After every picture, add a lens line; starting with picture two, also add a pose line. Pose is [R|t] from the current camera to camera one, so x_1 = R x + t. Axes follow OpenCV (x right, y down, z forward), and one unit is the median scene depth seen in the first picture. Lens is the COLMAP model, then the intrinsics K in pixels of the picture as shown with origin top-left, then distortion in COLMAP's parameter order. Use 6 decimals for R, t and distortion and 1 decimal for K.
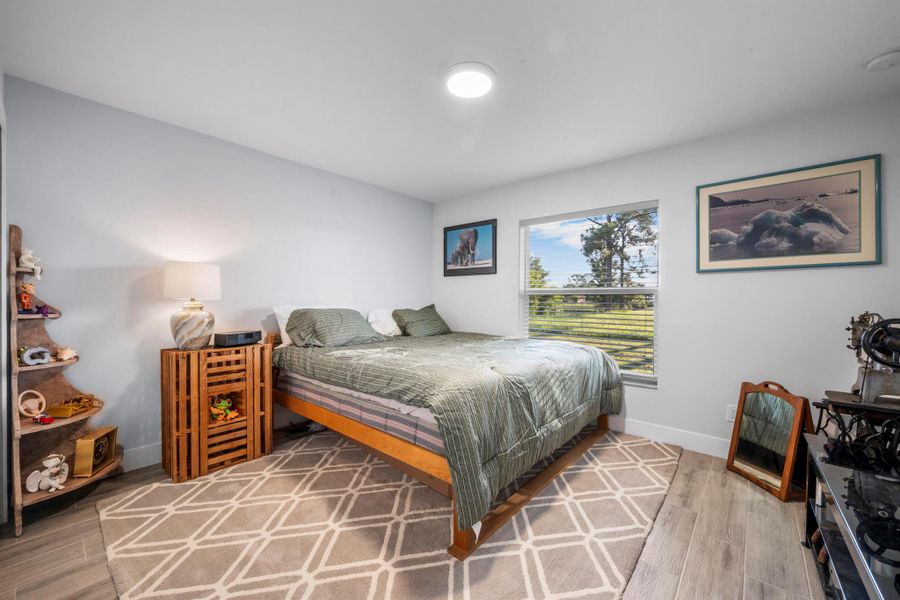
lens RADIAL K [[354.7, 0, 451.5], [0, 354.7, 305.3], [0, 0, 1]] dist [-0.002385, -0.000982]
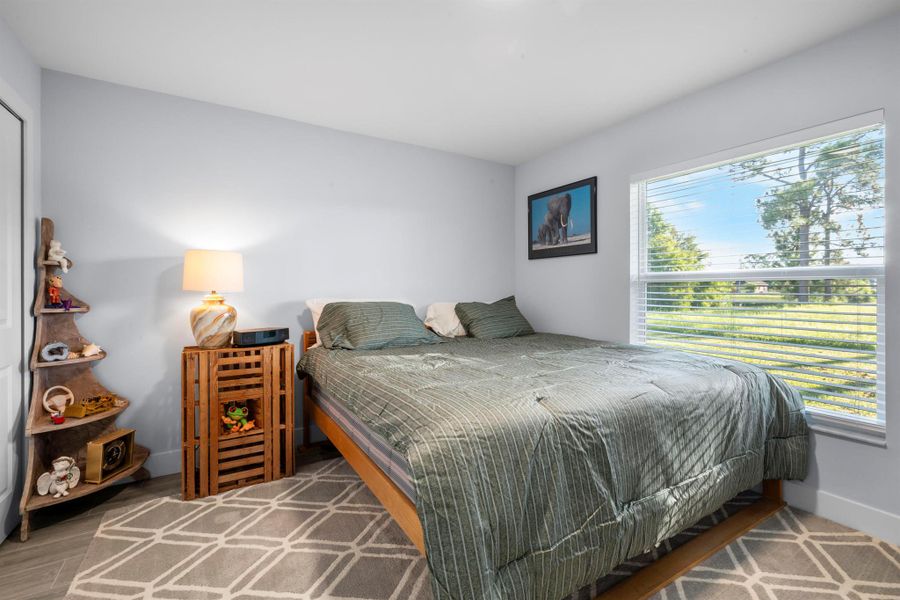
lens RADIAL K [[400.6, 0, 449.1], [0, 400.6, 293.1], [0, 0, 1]] dist [-0.002544, 0.000668]
pose [[0.951693, -0.005805, -0.306995, 0.145160], [0.002969, 0.999949, -0.009704, -0.002118], [0.307036, 0.008324, 0.951662, 0.225847]]
